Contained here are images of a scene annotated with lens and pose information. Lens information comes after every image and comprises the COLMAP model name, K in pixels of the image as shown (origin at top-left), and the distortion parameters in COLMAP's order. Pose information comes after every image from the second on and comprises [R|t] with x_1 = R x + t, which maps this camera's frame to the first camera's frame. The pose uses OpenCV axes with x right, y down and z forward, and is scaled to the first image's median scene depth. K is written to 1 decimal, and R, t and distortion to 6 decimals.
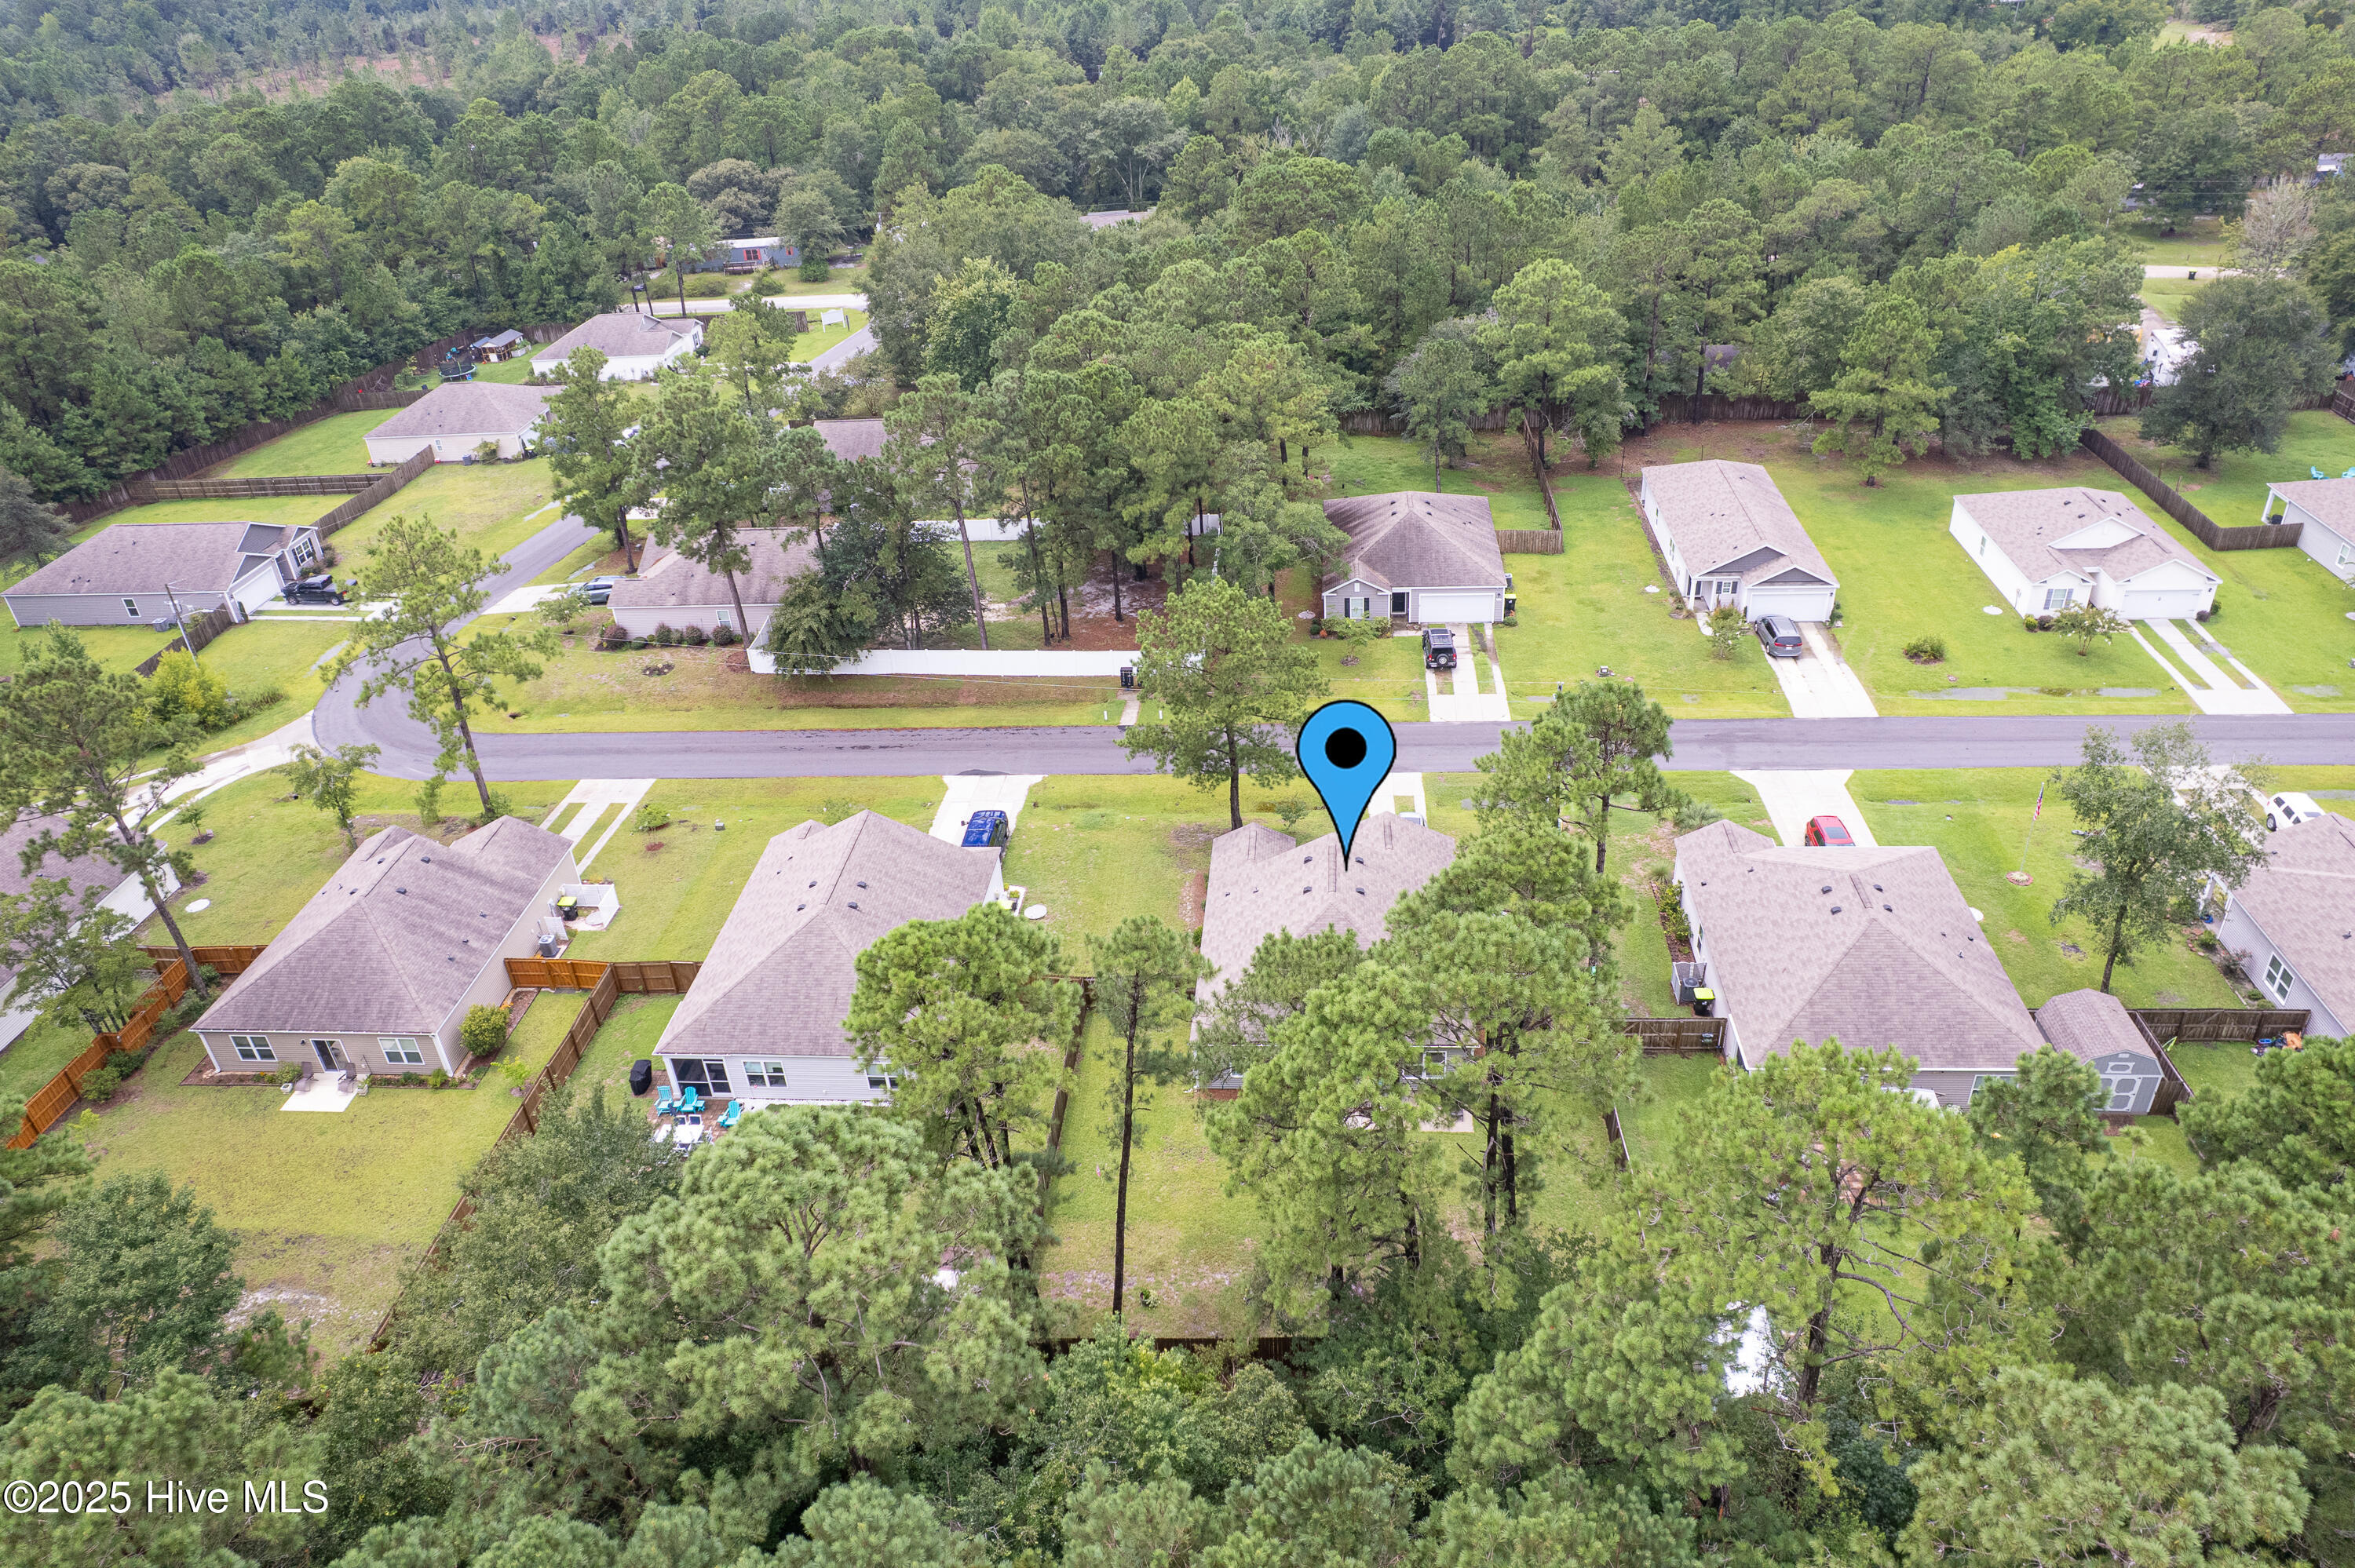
lens RADIAL K [[1498.9, 0, 1177.5], [0, 1498.9, 784.0], [0, 0, 1]] dist [-0.038144, 0.002911]
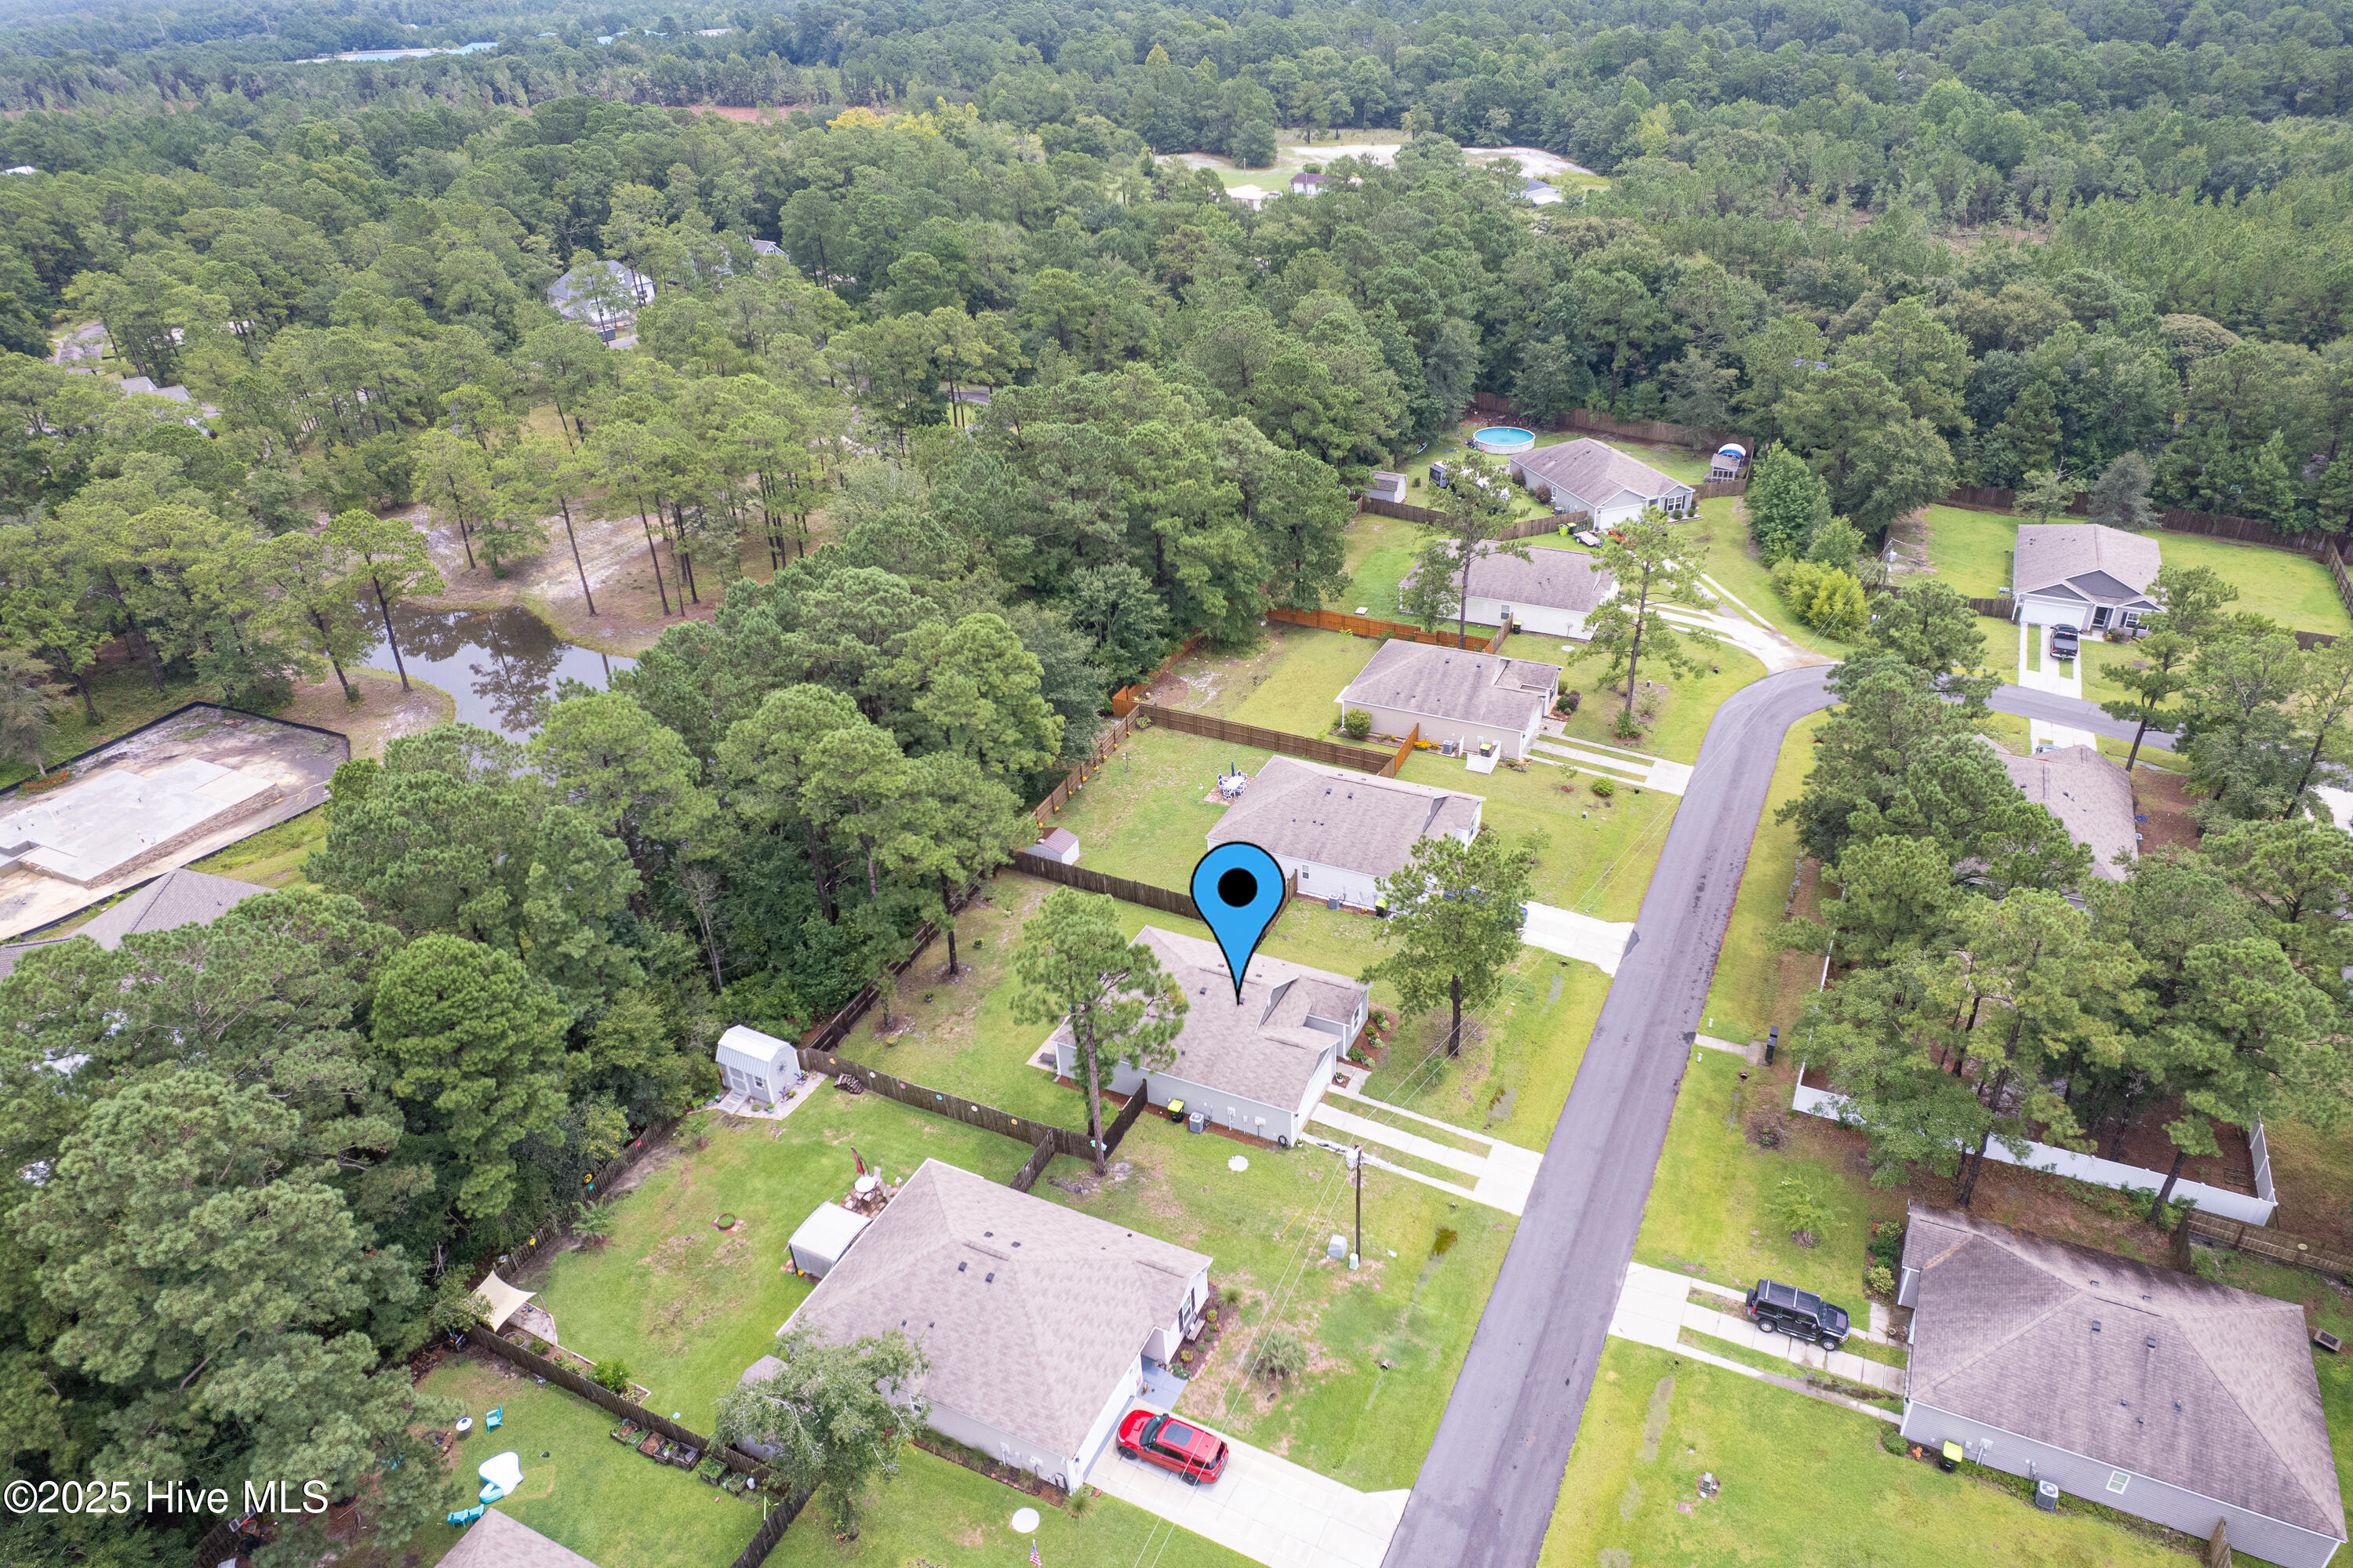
lens RADIAL K [[1497.9, 0, 1176.5], [0, 1497.9, 784.0], [0, 0, 1]] dist [-0.038144, 0.002911]
pose [[-0.367411, 0.530402, -0.763991, 0.697657], [-0.455703, 0.613420, 0.645020, -0.575164], [0.810767, 0.585141, 0.016329, 0.563721]]
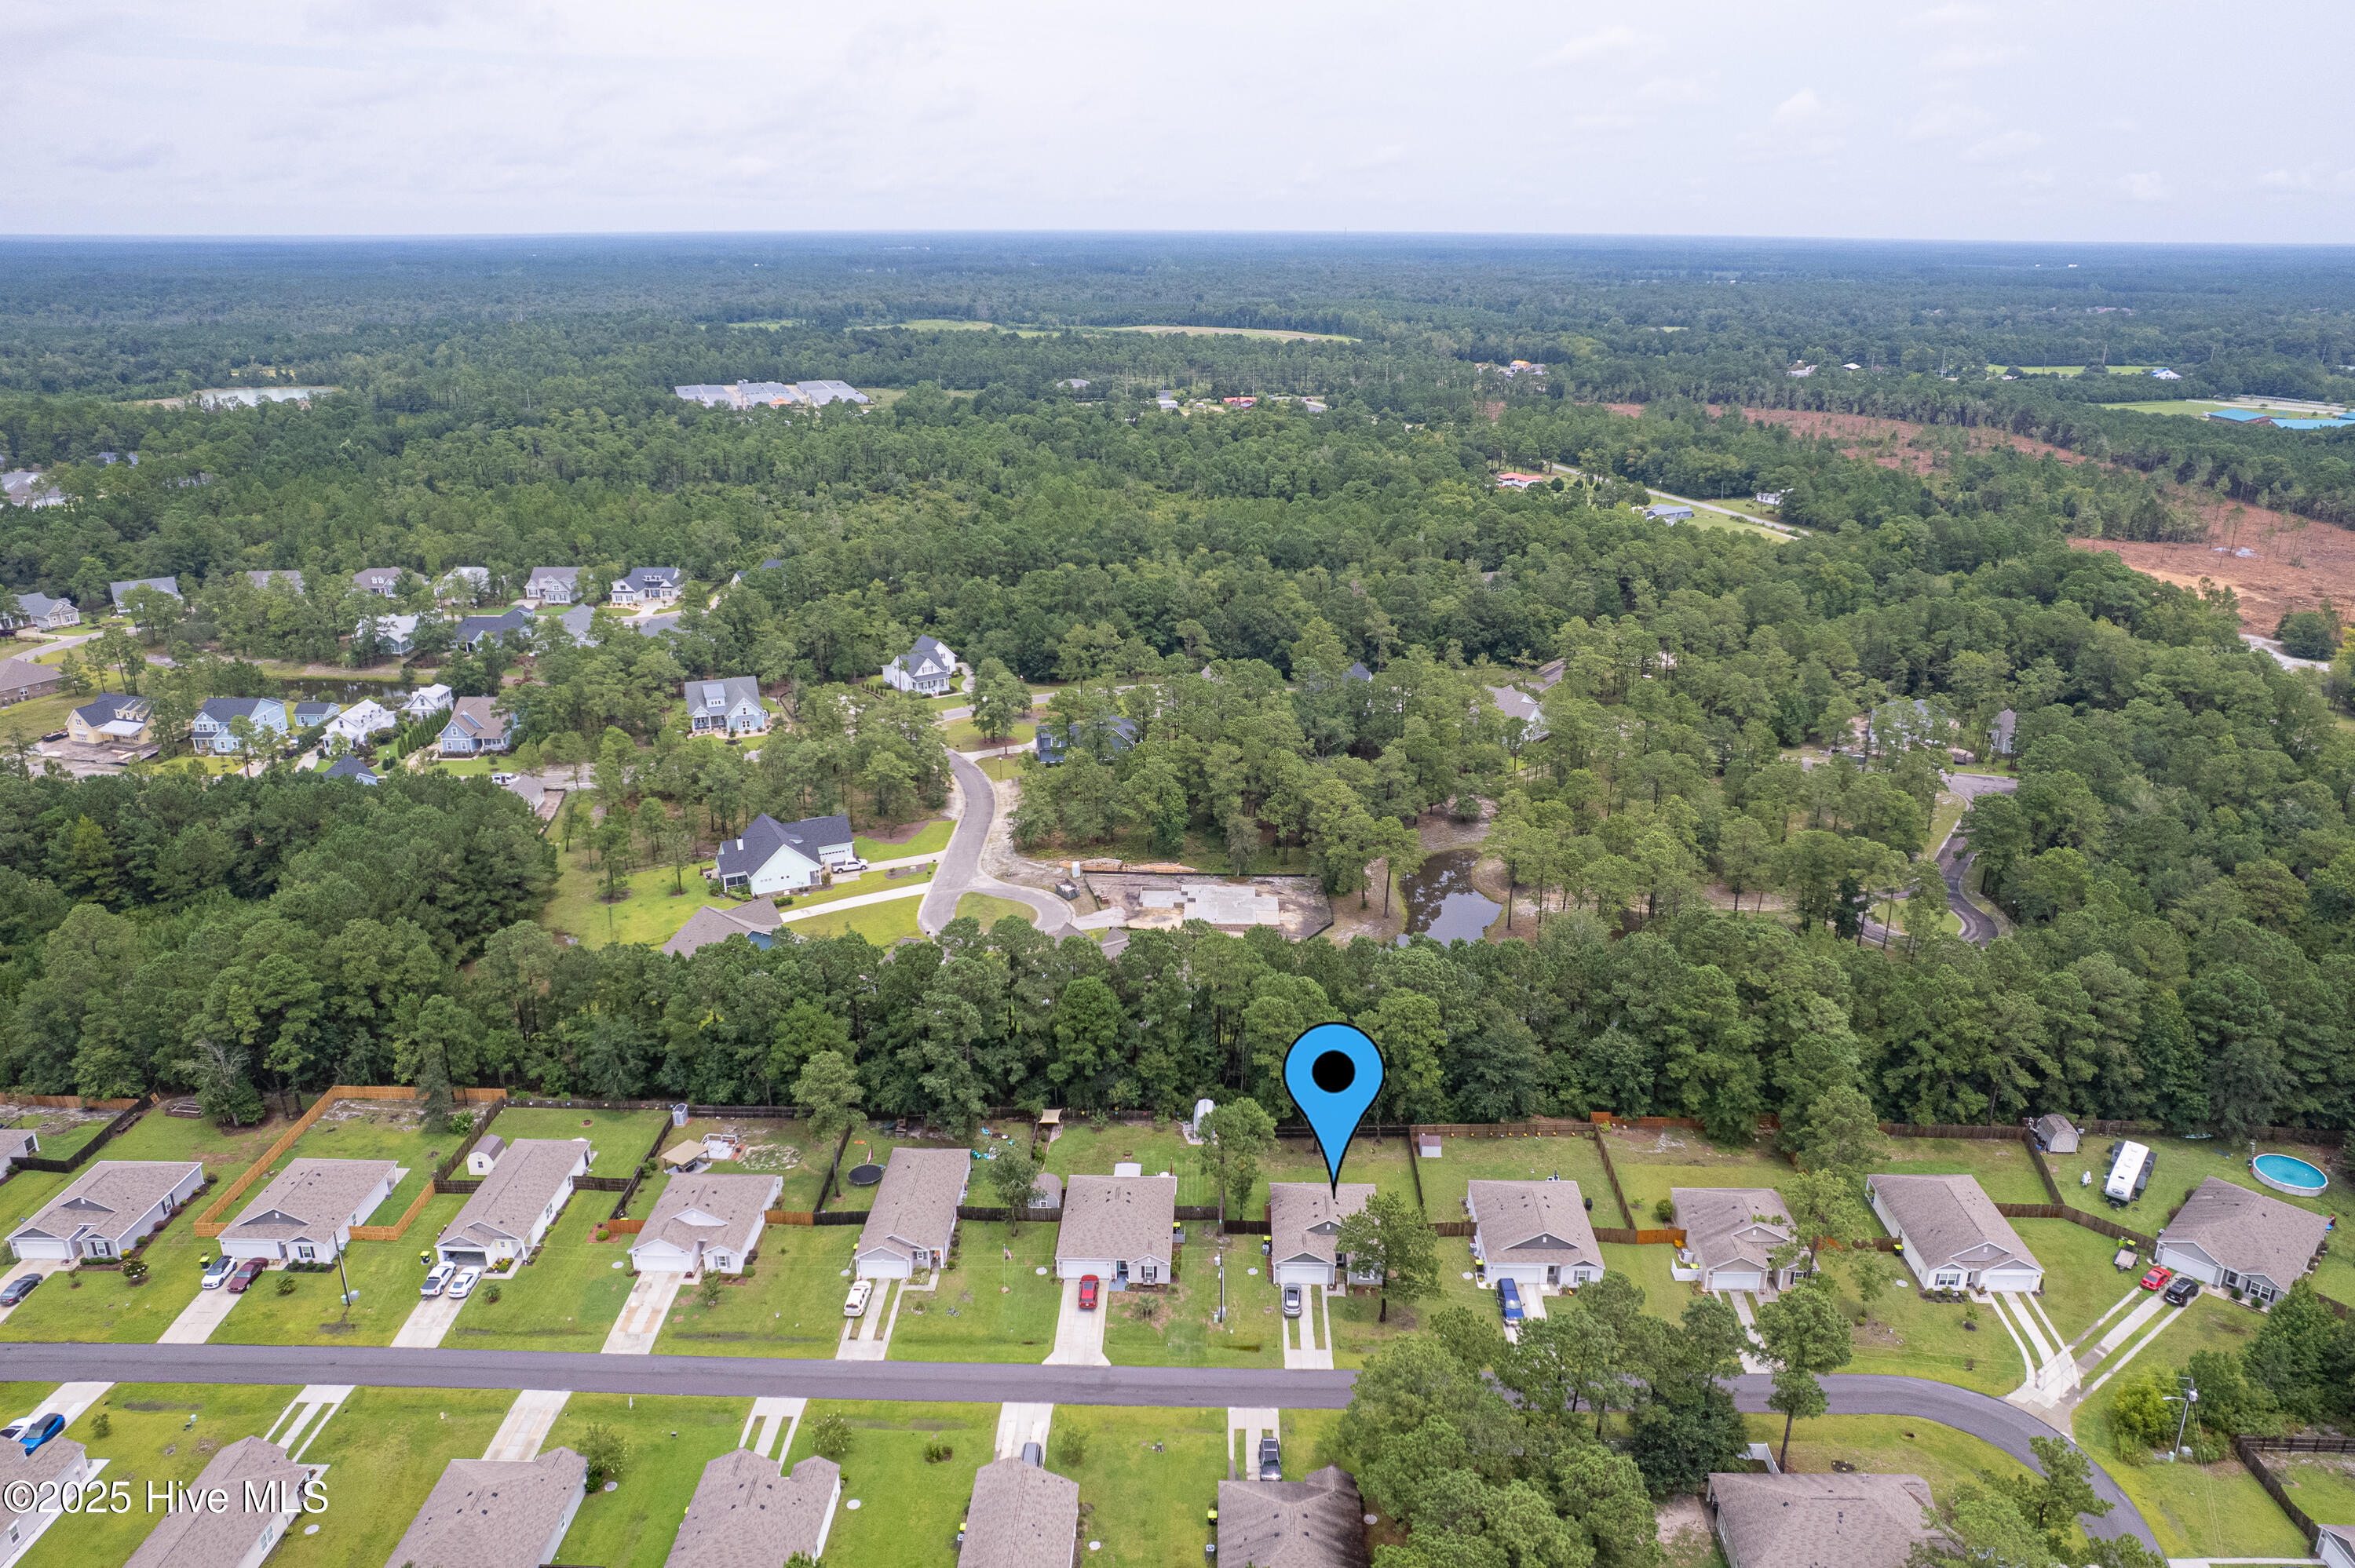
lens RADIAL K [[1606.3, 0, 1177.5], [0, 1606.3, 784.0], [0, 0, 1]] dist [-0.045231, 0.001268]
pose [[-0.997349, 0.066067, -0.030506, 0.263968], [0.016032, 0.608391, 0.793476, -1.654709], [0.070982, 0.790883, -0.607837, 1.368530]]
